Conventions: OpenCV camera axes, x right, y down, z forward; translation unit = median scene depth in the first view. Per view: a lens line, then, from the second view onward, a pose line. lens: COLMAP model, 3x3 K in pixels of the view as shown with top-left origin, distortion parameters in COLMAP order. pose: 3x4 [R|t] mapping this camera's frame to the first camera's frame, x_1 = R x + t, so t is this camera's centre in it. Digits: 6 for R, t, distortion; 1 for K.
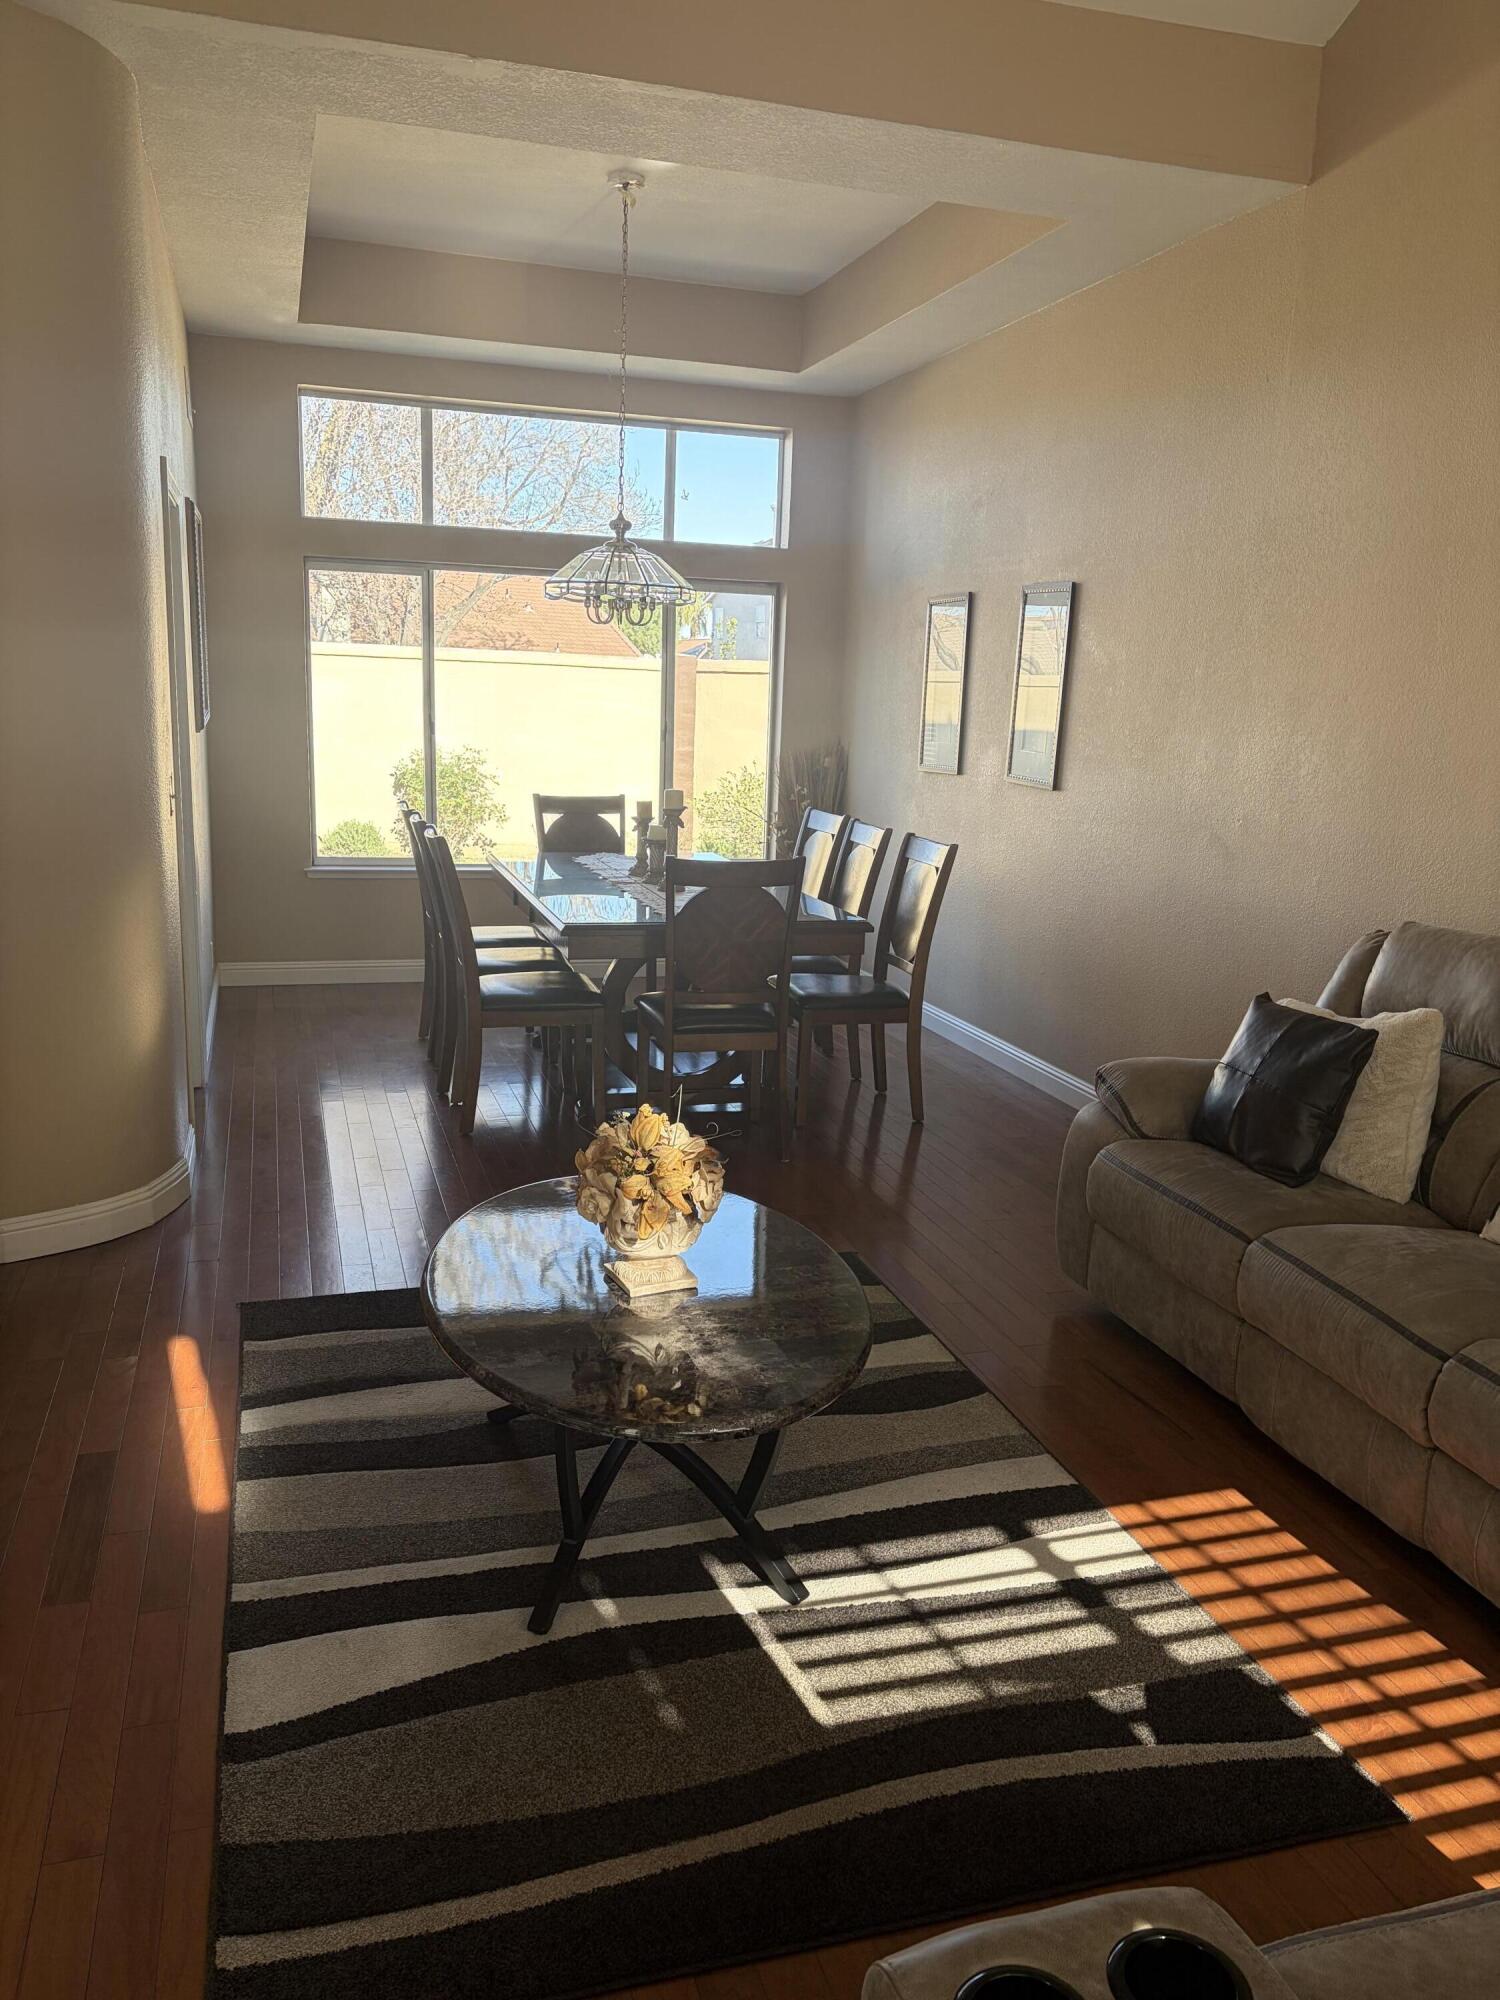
lens RADIAL K [[1506.8, 0, 750.0], [0, 1506.8, 1000.0], [0, 0, 1]] dist [0.031181, -0.001444]
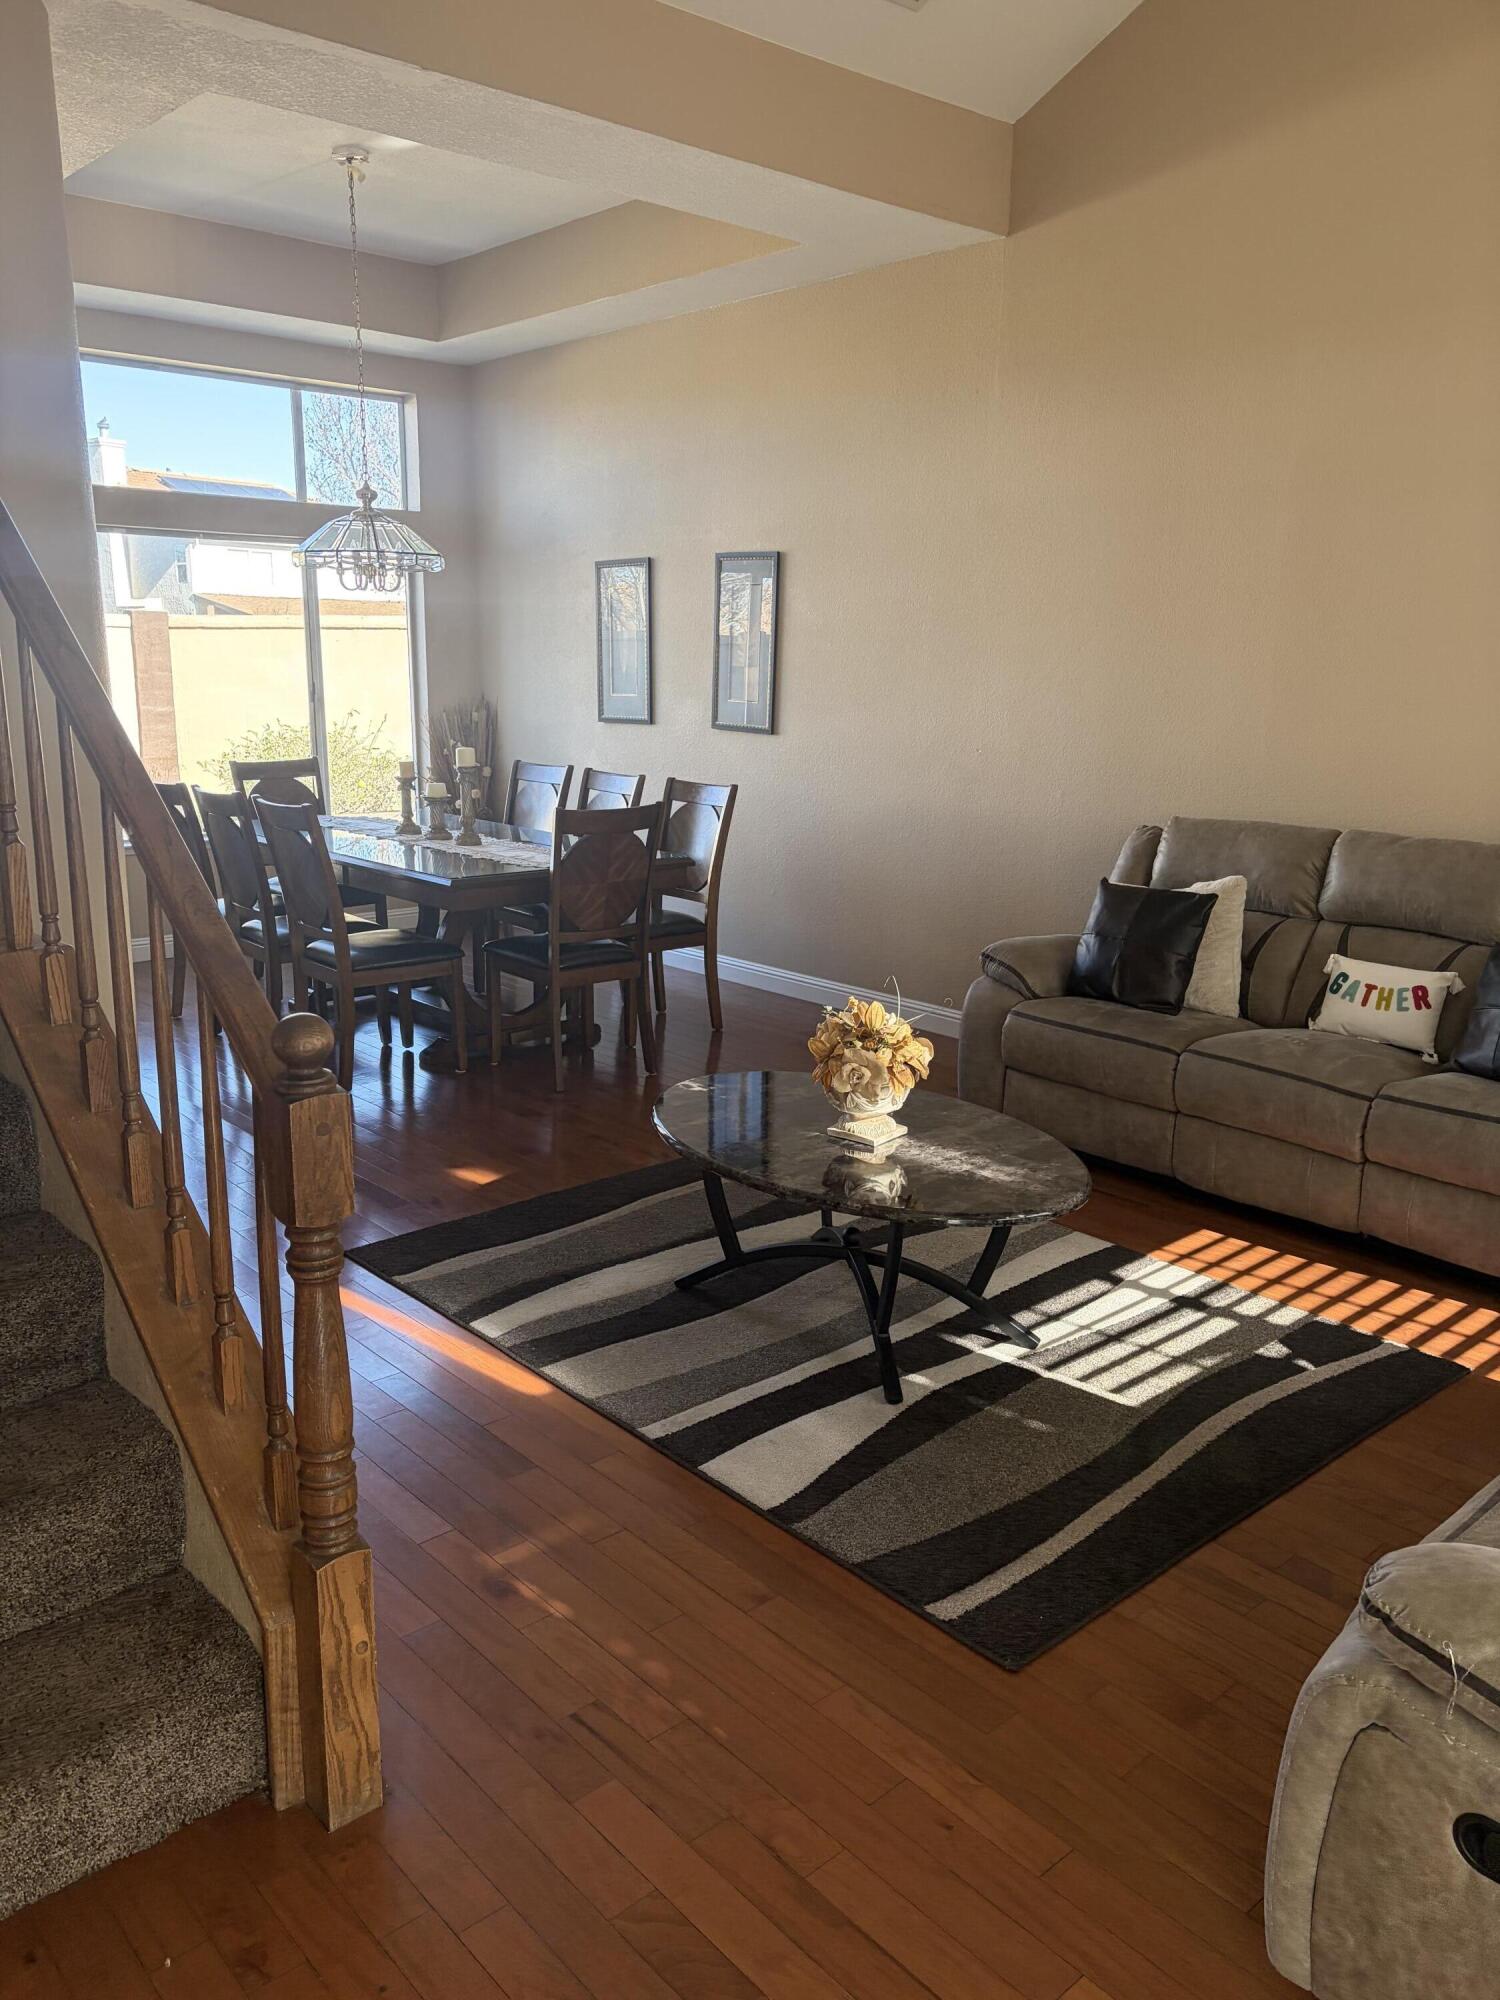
lens RADIAL K [[1494.9, 0, 738.3], [0, 1494.9, 1005.4], [0, 0, 1]] dist [0.070259, -0.090655]
pose [[0.911470, -0.117242, 0.394304, -0.634044], [0.102452, 0.993020, 0.058438, -0.004862], [-0.398403, -0.012868, 0.917120, -0.097606]]
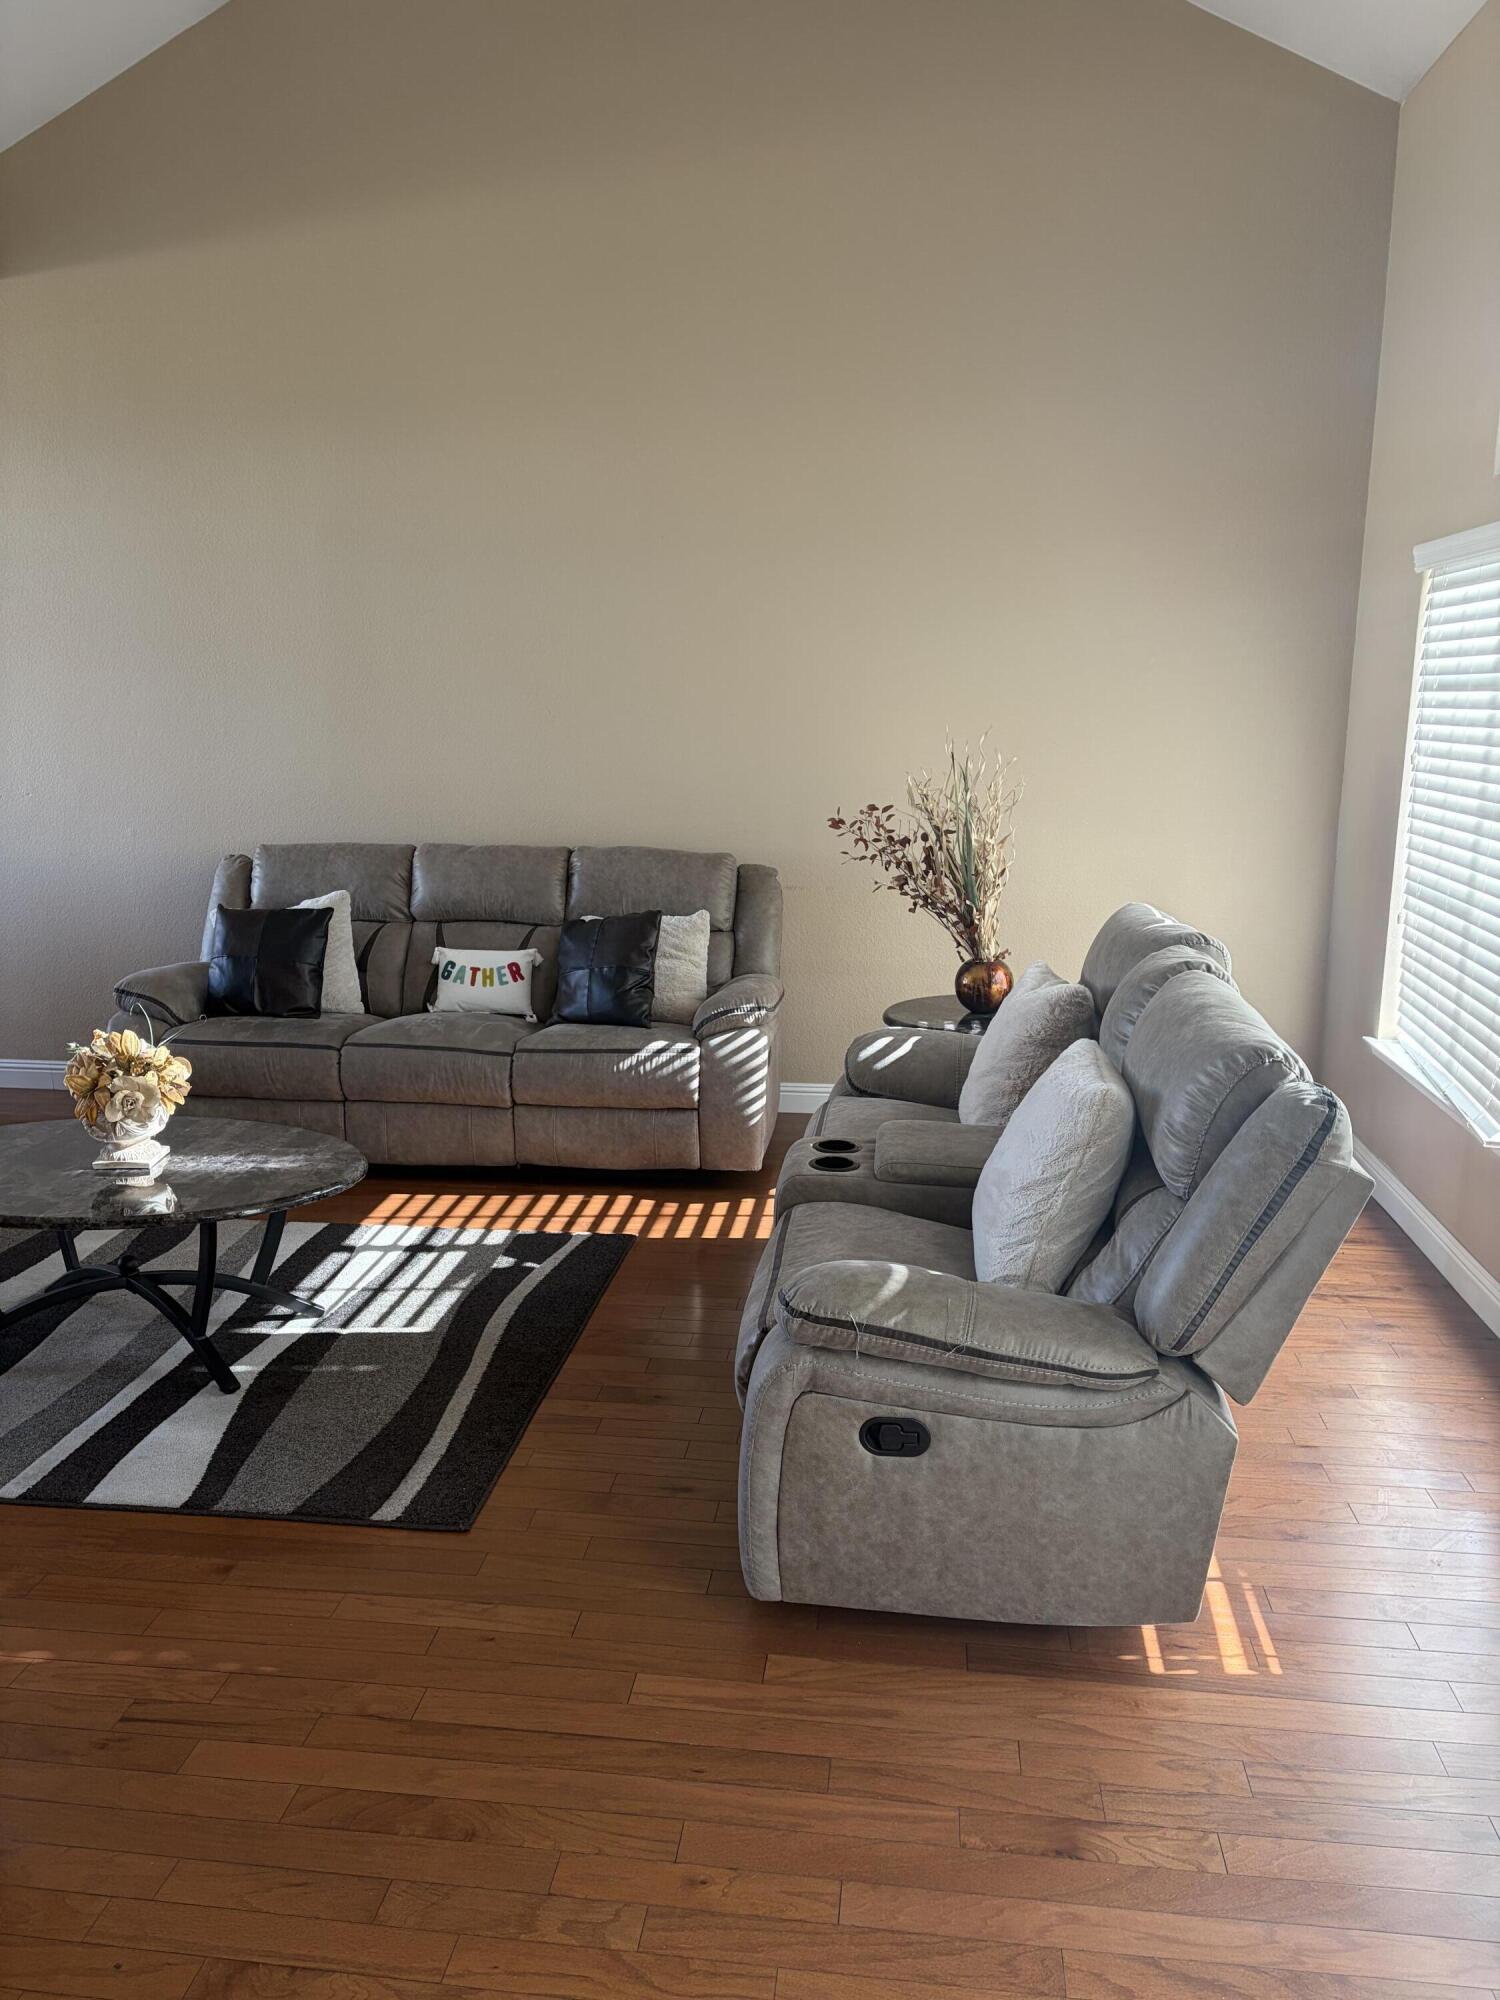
lens RADIAL K [[1494.9, 0, 738.3], [0, 1494.9, 1005.4], [0, 0, 1]] dist [0.070259, -0.090655]
pose [[0.415329, -0.215411, 0.883799, -0.950390], [0.197574, 0.969727, 0.143507, -0.025916], [-0.887956, 0.115013, 0.445315, -0.052382]]
